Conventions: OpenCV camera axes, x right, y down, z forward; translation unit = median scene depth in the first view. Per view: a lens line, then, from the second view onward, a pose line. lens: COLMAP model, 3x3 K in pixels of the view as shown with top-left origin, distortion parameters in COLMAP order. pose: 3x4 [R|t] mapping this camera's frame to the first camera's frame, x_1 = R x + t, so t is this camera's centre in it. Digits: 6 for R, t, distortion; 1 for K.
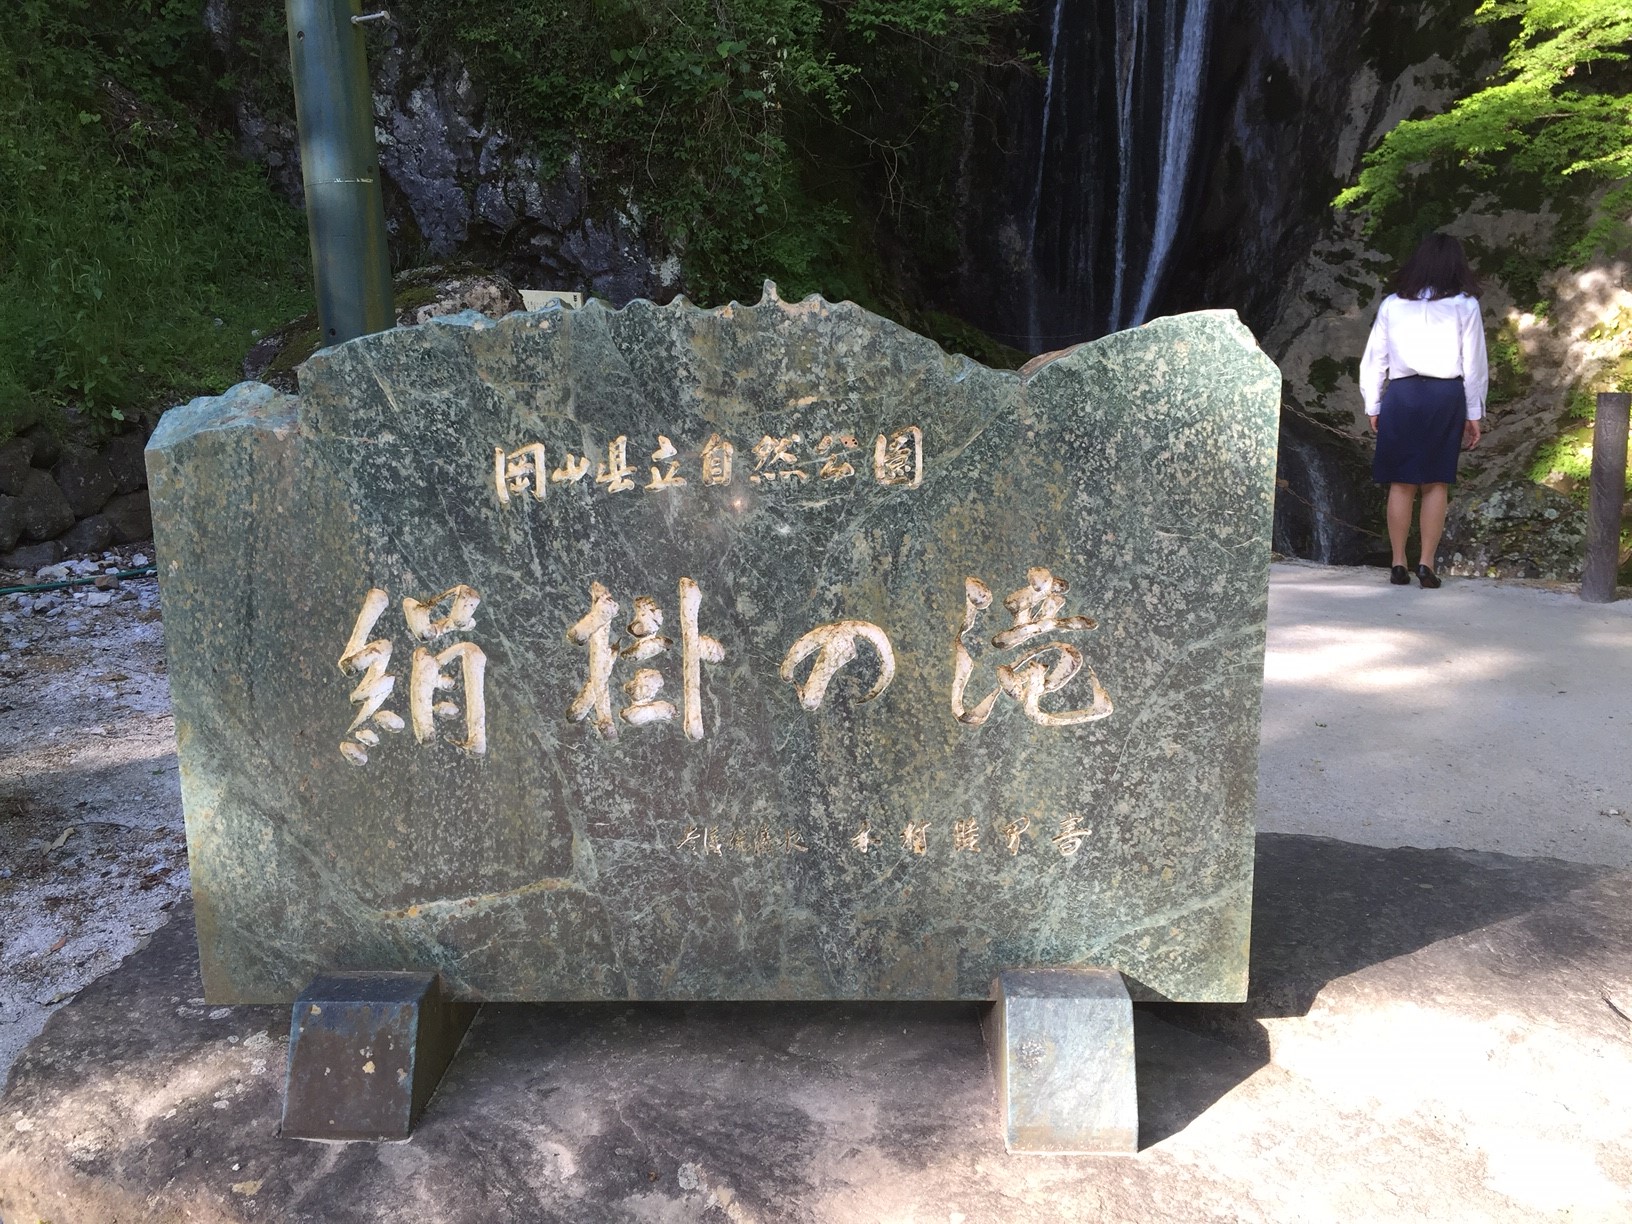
lens RADIAL K [[1398.7, 0, 816.0], [0, 1398.7, 612.0], [0, 0, 1]] dist [0.085236, -0.112352]
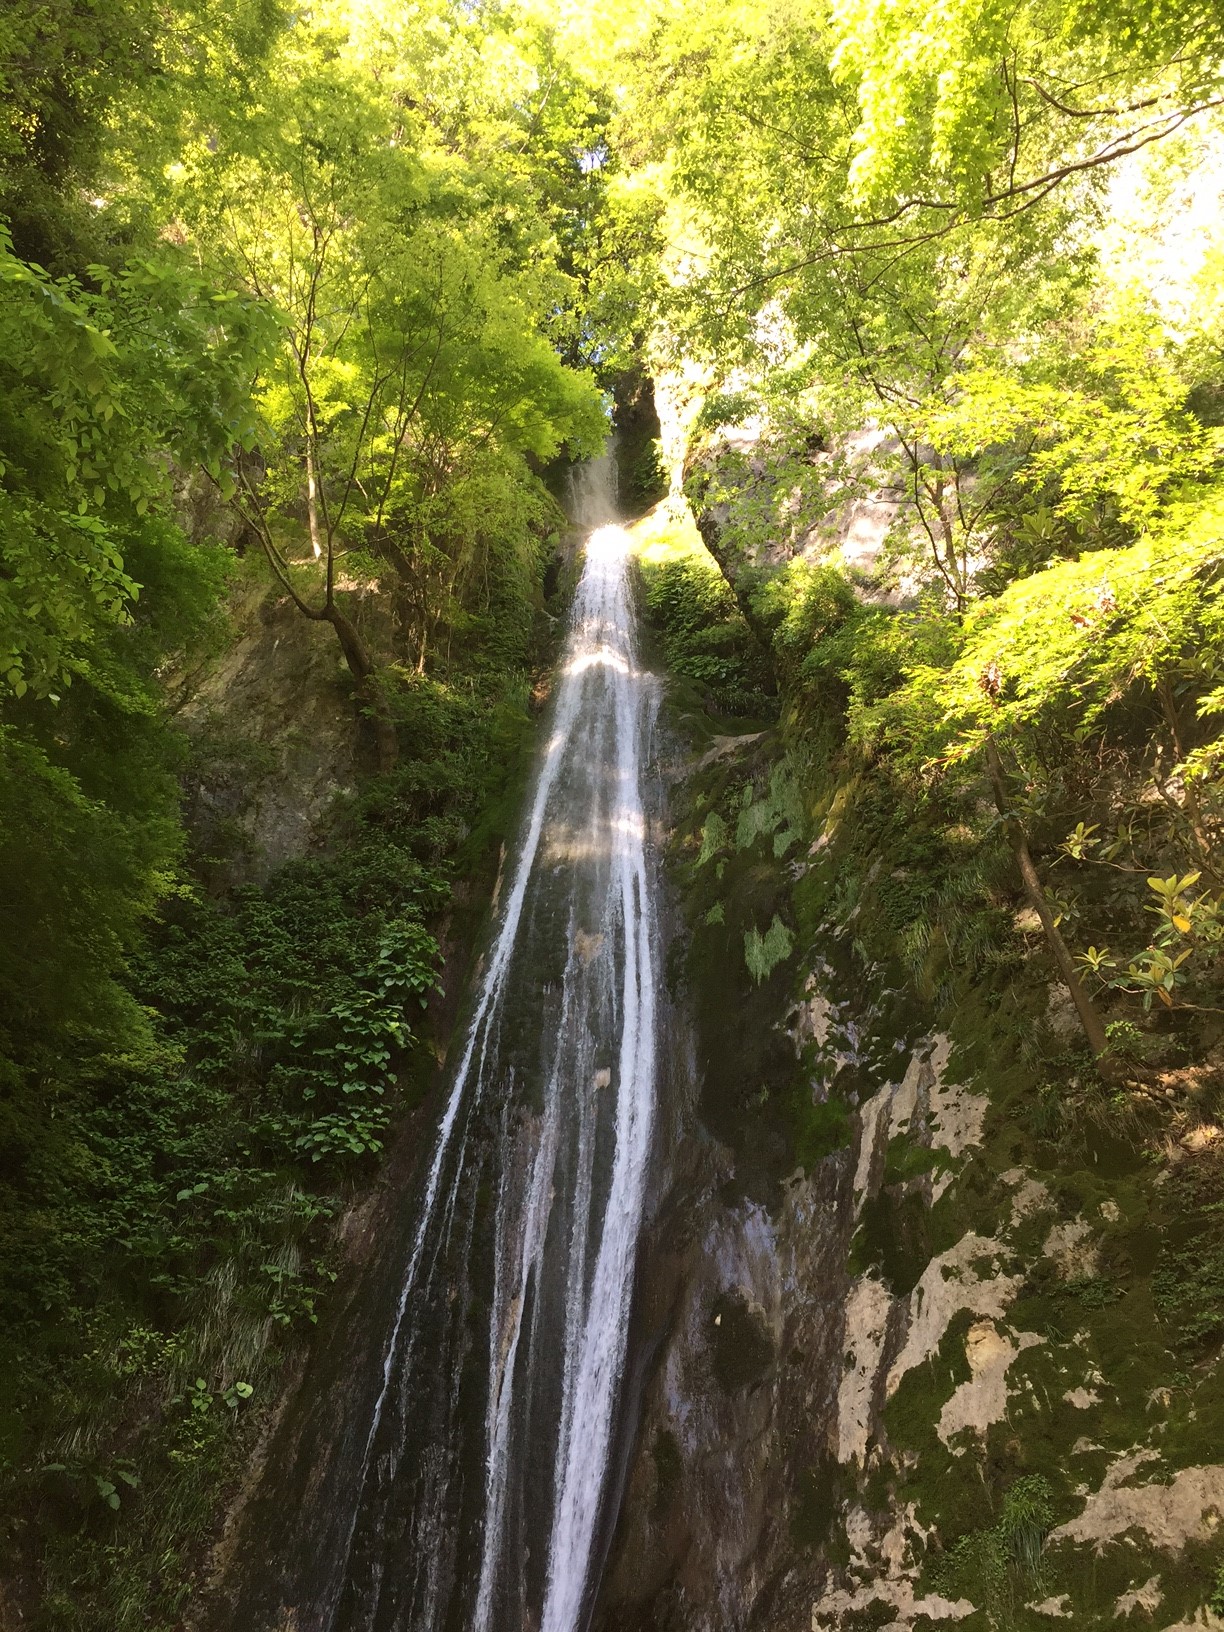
lens RADIAL K [[1398.7, 0, 612.0], [0, 1398.7, 816.0], [0, 0, 1]] dist [0.085236, -0.112352]
pose [[0.996380, 0.054807, 0.064987, 0.214426], [0.018654, 0.604859, -0.796114, -0.043283], [-0.082941, 0.794444, 0.601647, 0.467596]]
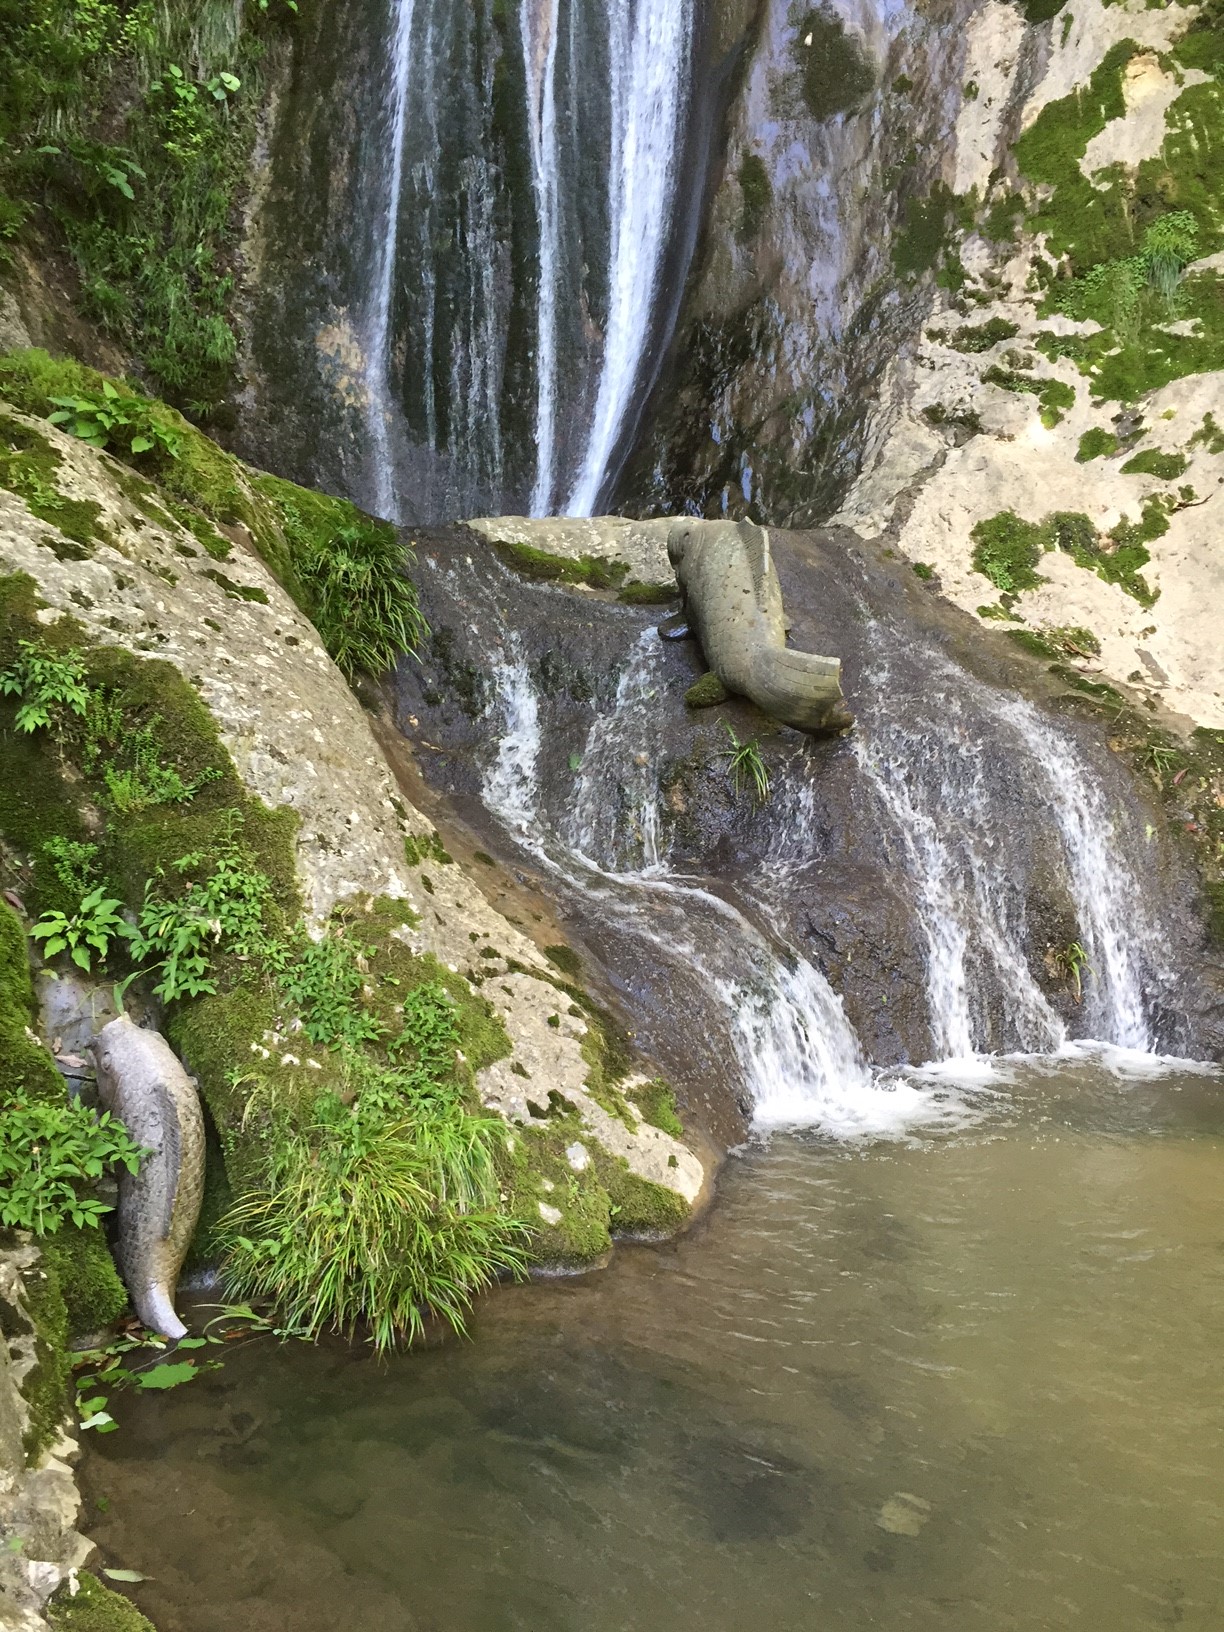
lens RADIAL K [[1398.7, 0, 612.0], [0, 1398.7, 816.0], [0, 0, 1]] dist [0.085236, -0.112352]
pose [[0.969572, -0.014341, 0.244387, 0.109487], [0.038162, 0.994933, -0.093016, -0.041546], [-0.241815, 0.099512, 0.965206, 0.505428]]
